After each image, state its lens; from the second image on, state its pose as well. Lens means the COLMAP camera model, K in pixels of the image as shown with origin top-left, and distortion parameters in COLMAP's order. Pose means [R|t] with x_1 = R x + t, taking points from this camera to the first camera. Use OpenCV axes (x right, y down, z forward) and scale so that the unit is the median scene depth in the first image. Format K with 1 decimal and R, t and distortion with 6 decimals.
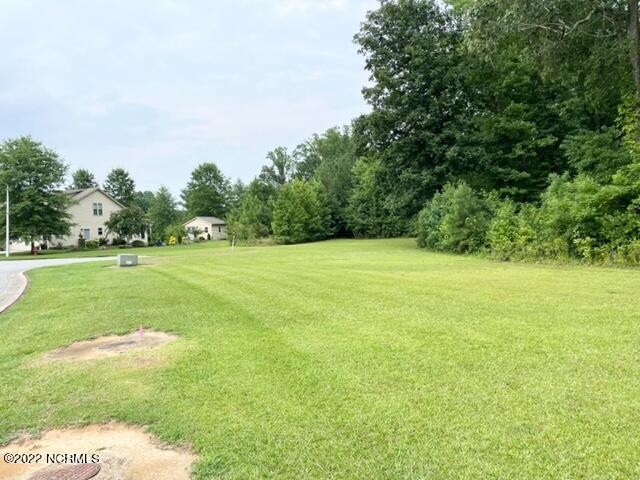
lens RADIAL K [[500.7, 0, 320.3], [0, 500.7, 238.5], [0, 0, 1]] dist [0.081471, -0.065240]
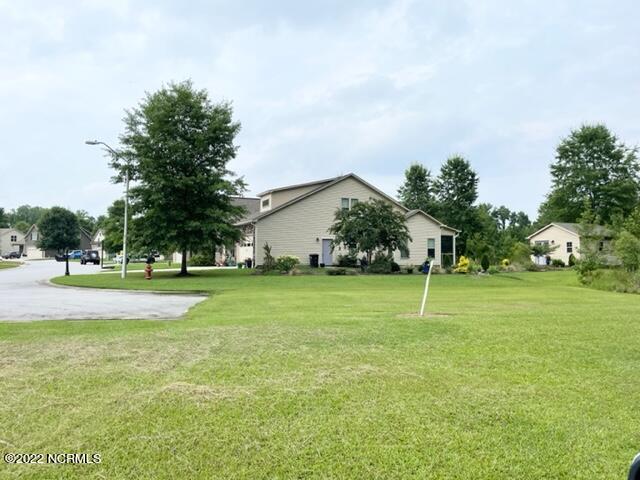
lens RADIAL K [[500.7, 0, 319.0], [0, 500.7, 238.3], [0, 0, 1]] dist [0.081471, -0.065240]
pose [[0.674910, 0.008955, -0.737846, -0.009901], [-0.037138, 0.999071, -0.021845, -0.004479], [0.736965, 0.042146, 0.674616, 0.404775]]
